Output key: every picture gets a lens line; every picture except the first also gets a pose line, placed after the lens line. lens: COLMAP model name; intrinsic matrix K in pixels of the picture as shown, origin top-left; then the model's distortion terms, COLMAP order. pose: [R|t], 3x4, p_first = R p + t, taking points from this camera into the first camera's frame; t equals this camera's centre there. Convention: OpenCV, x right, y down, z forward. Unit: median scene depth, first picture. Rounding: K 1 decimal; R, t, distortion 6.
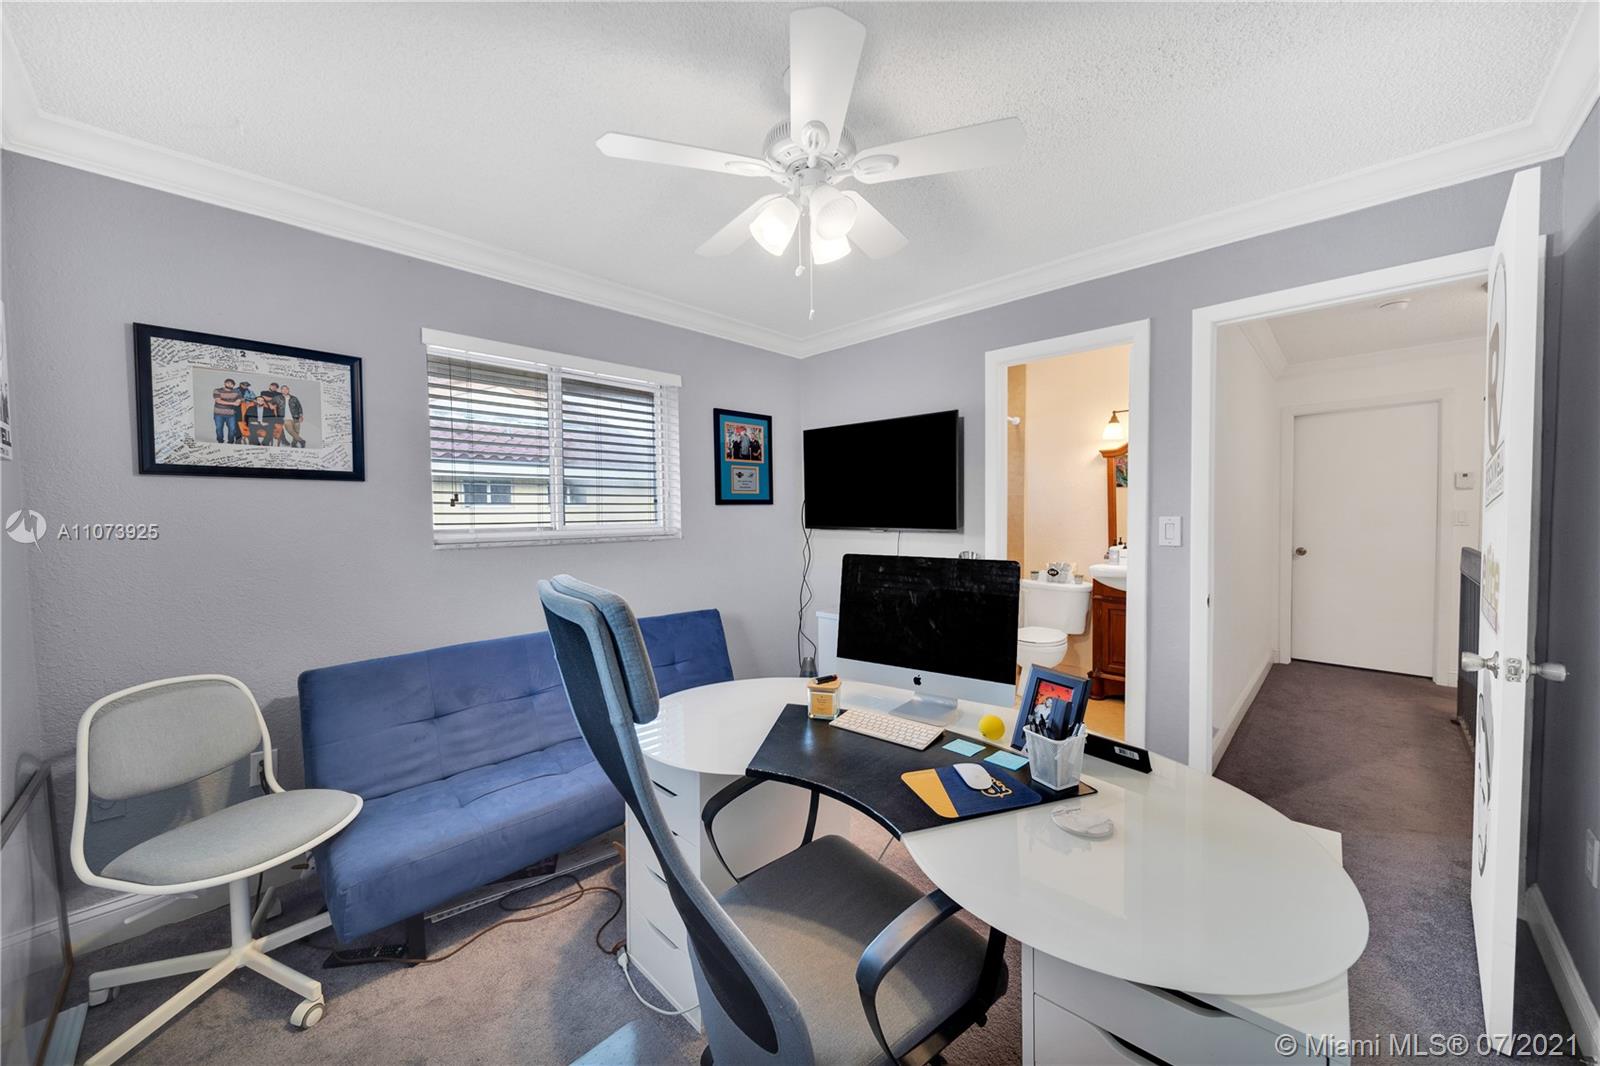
lens RADIAL K [[568.9, 0, 802.7], [0, 568.9, 529.4], [0, 0, 1]] dist [-0.001581, -0.001254]
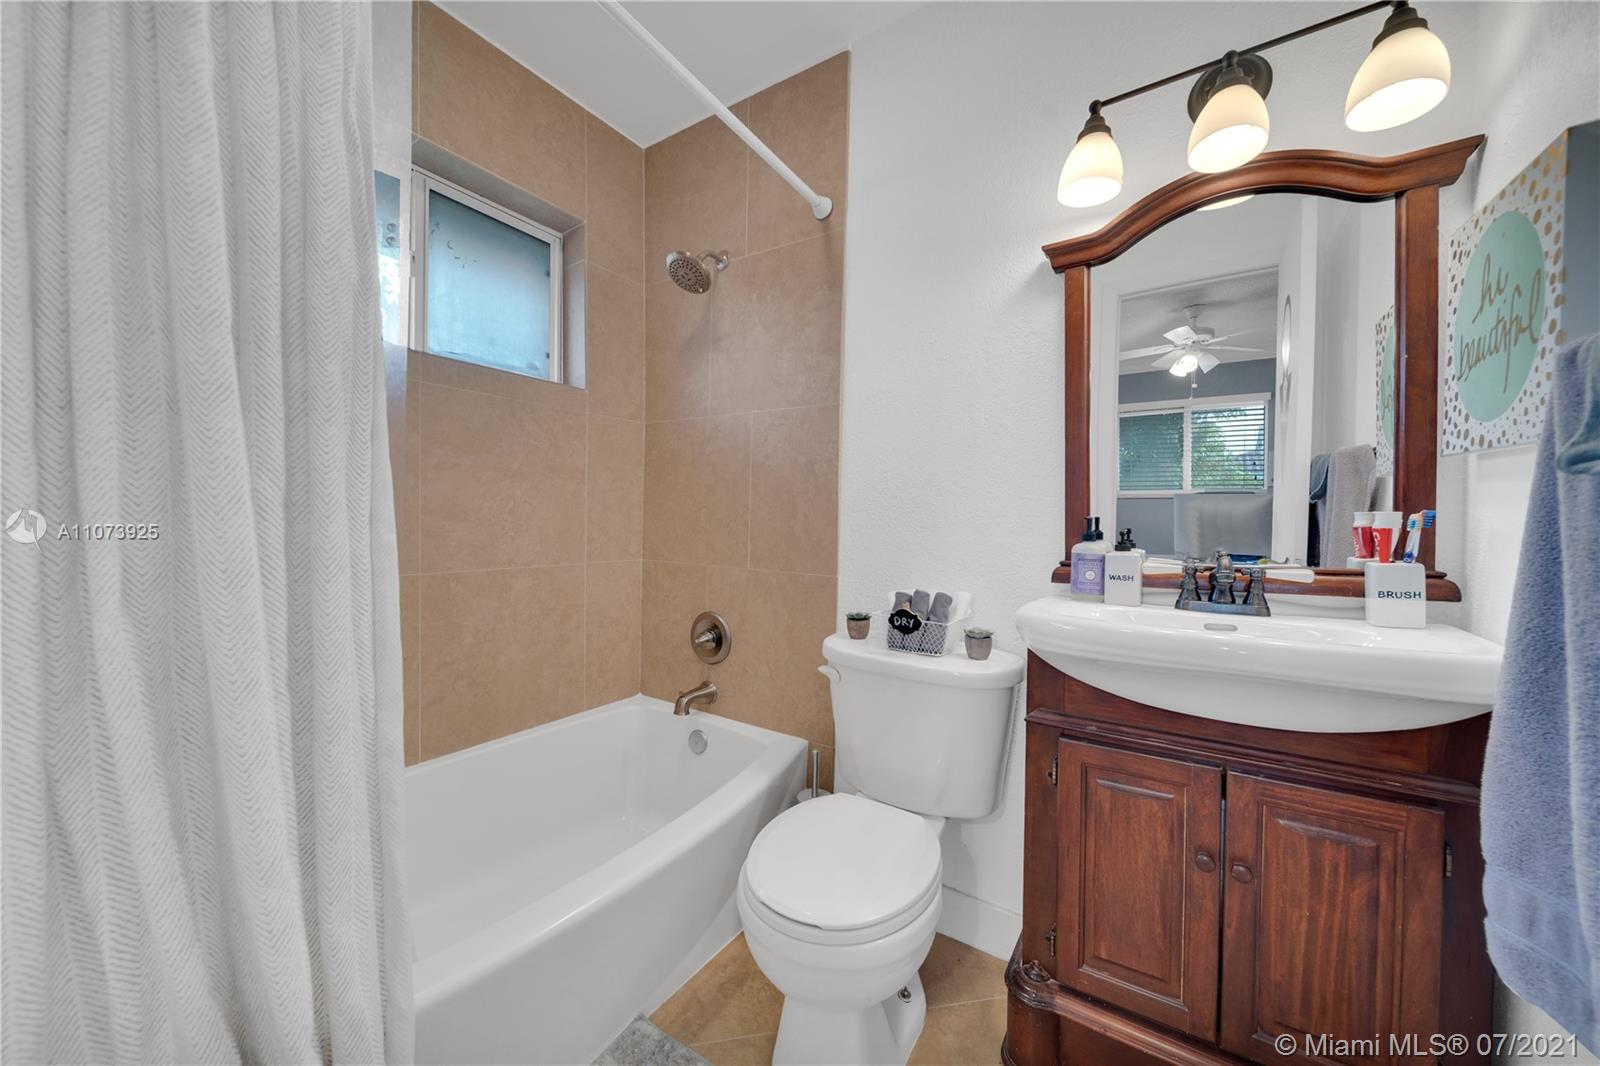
lens RADIAL K [[568.9, 0, 799.8], [0, 568.9, 537.4], [0, 0, 1]] dist [-0.001581, -0.001254]
pose [[0.982326, 0.016981, 0.186404, 0.329100], [-0.014952, 0.999813, -0.012285, 0.033026], [-0.186578, 0.009280, 0.982396, 0.712289]]
